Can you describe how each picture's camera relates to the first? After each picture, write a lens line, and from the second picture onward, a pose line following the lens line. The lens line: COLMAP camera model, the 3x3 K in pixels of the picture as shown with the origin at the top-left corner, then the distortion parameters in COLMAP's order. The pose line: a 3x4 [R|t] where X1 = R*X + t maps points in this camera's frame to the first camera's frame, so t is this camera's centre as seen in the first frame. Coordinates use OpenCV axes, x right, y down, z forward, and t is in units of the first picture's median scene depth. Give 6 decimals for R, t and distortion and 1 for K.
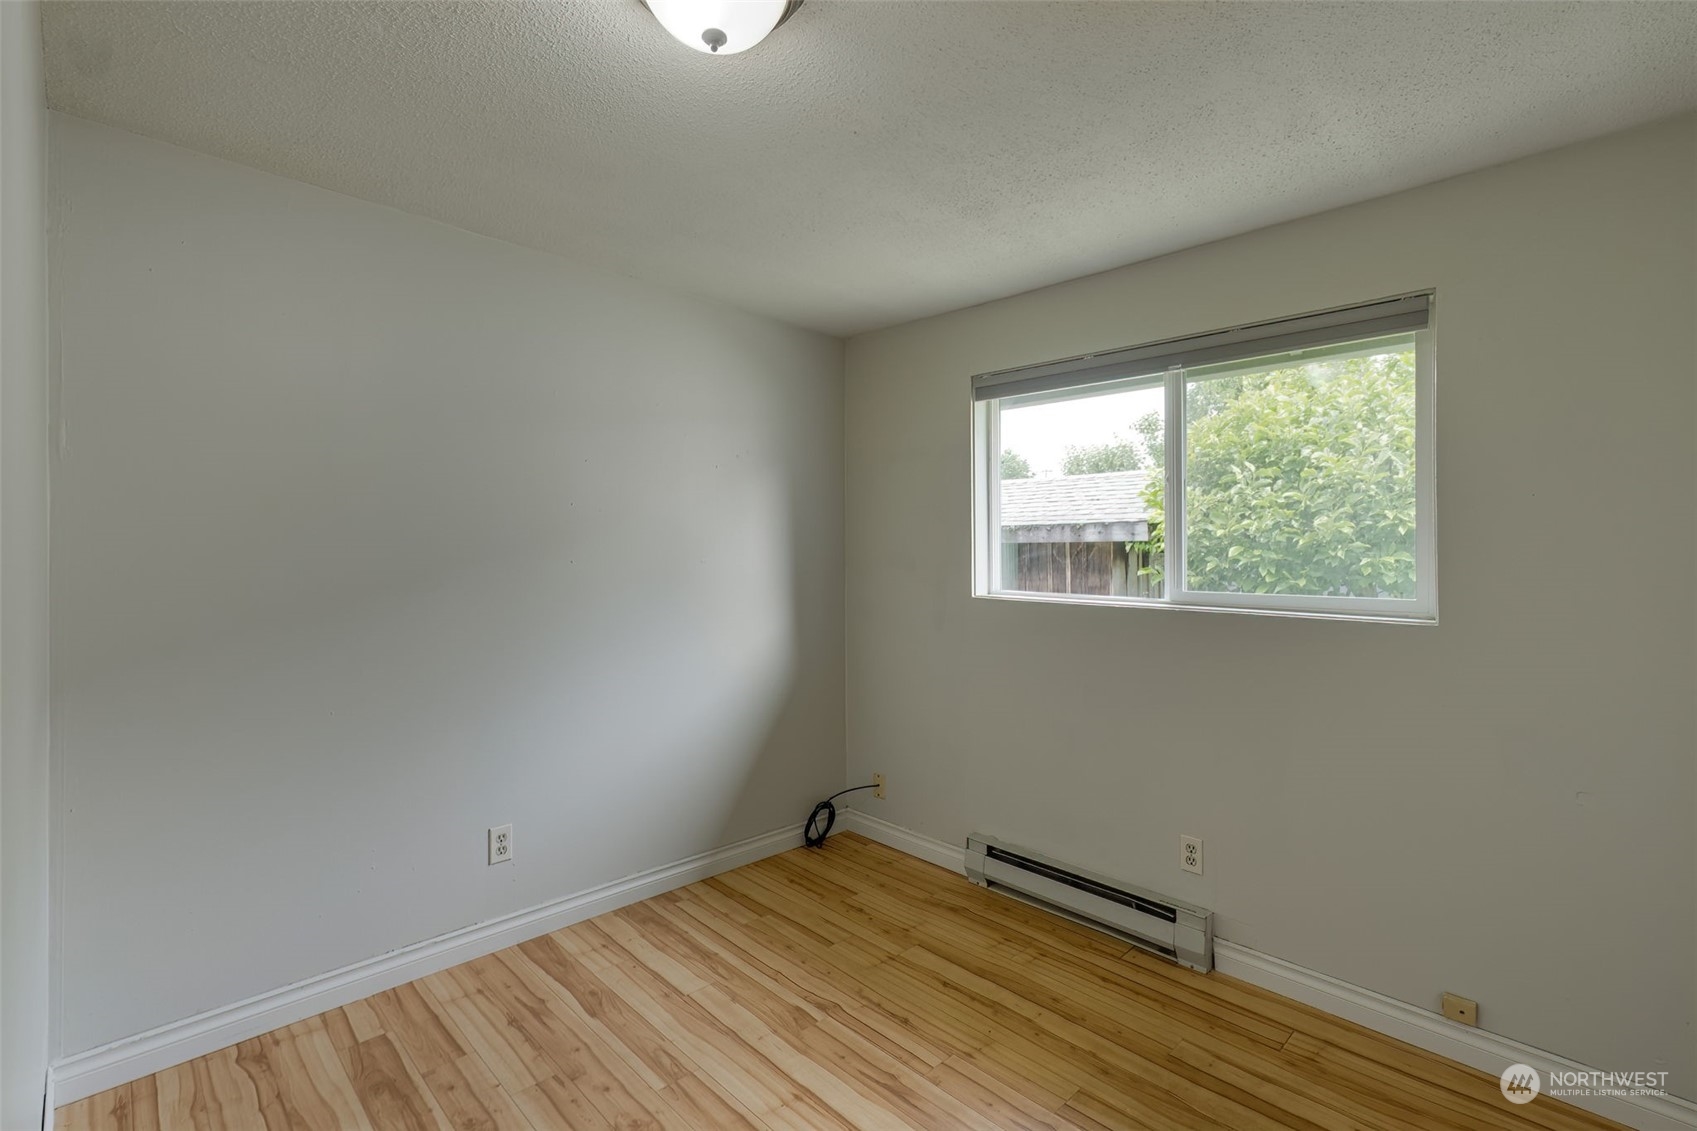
lens RADIAL K [[761.6, 0, 875.1], [0, 761.6, 566.3], [0, 0, 1]] dist [0.001951, 0.000910]
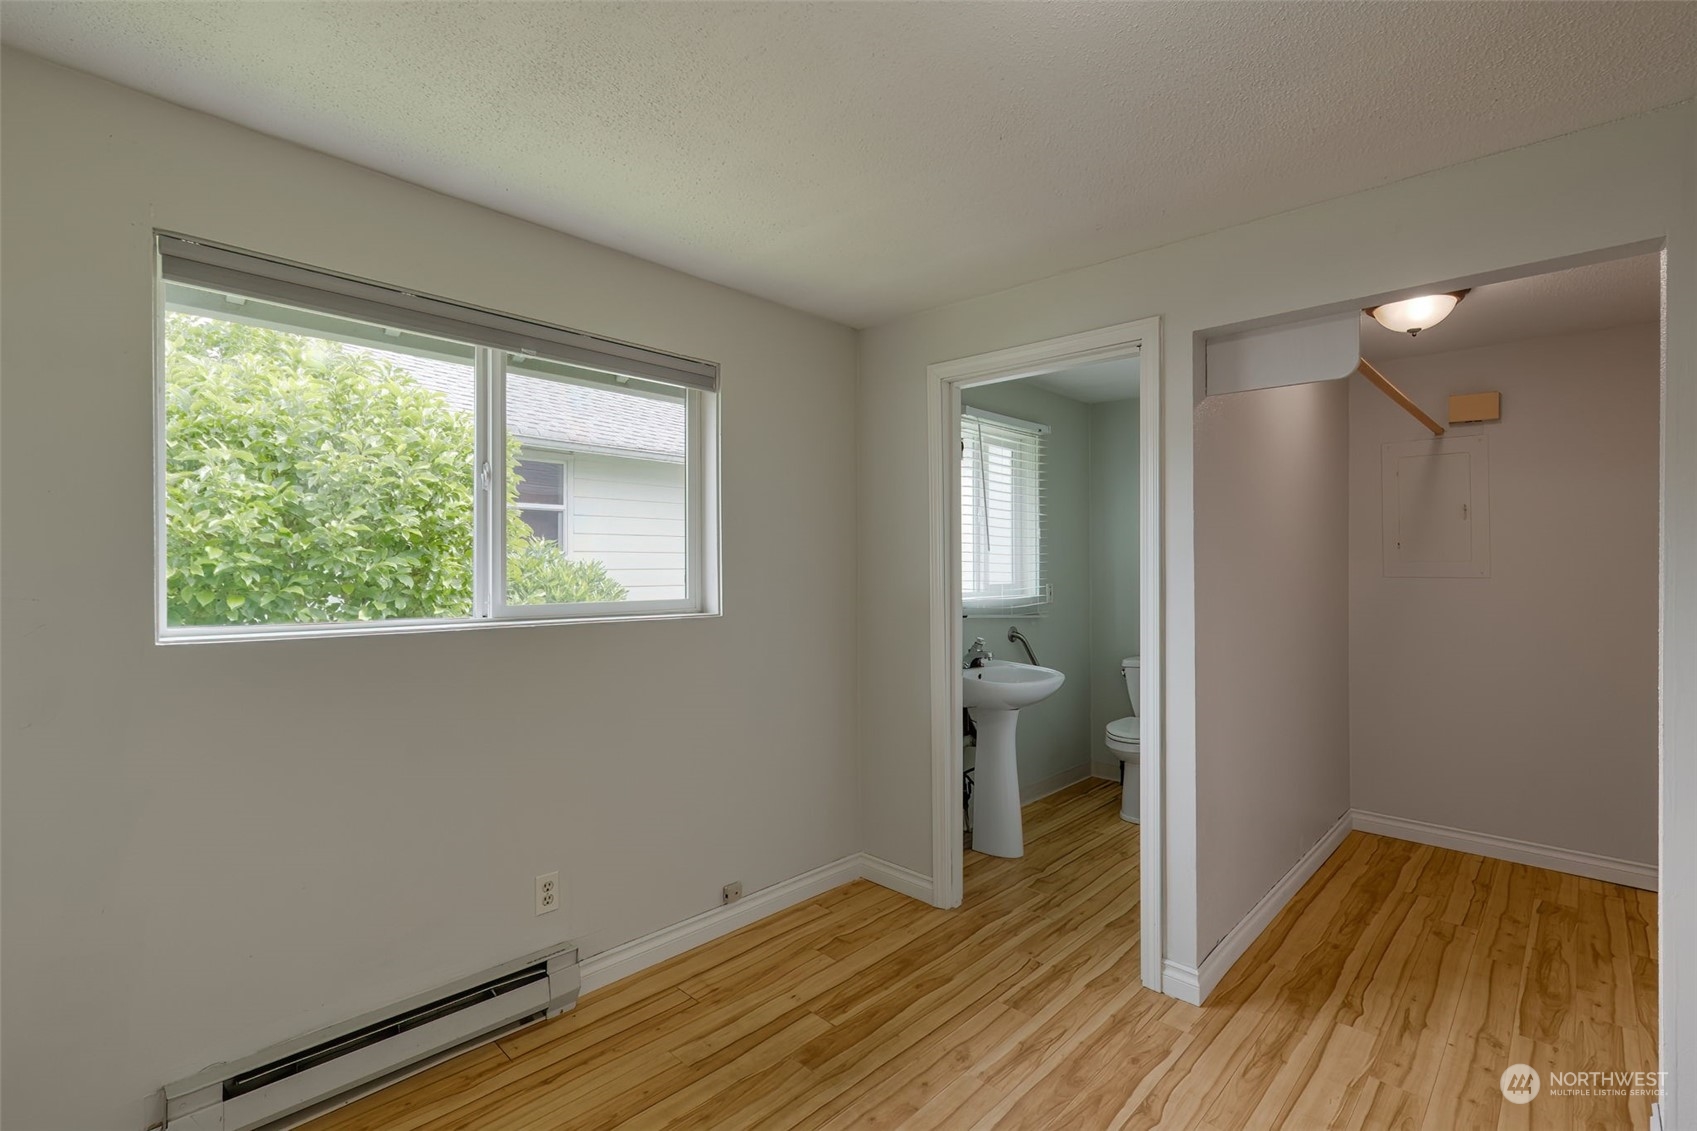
lens RADIAL K [[761.6, 0, 851.8], [0, 761.6, 557.1], [0, 0, 1]] dist [0.001951, 0.000910]
pose [[-0.001312, -0.000352, 0.999999, -0.526531], [0.010228, 0.999948, 0.000365, -0.020600], [-0.999947, 0.010228, -0.001308, 0.673316]]
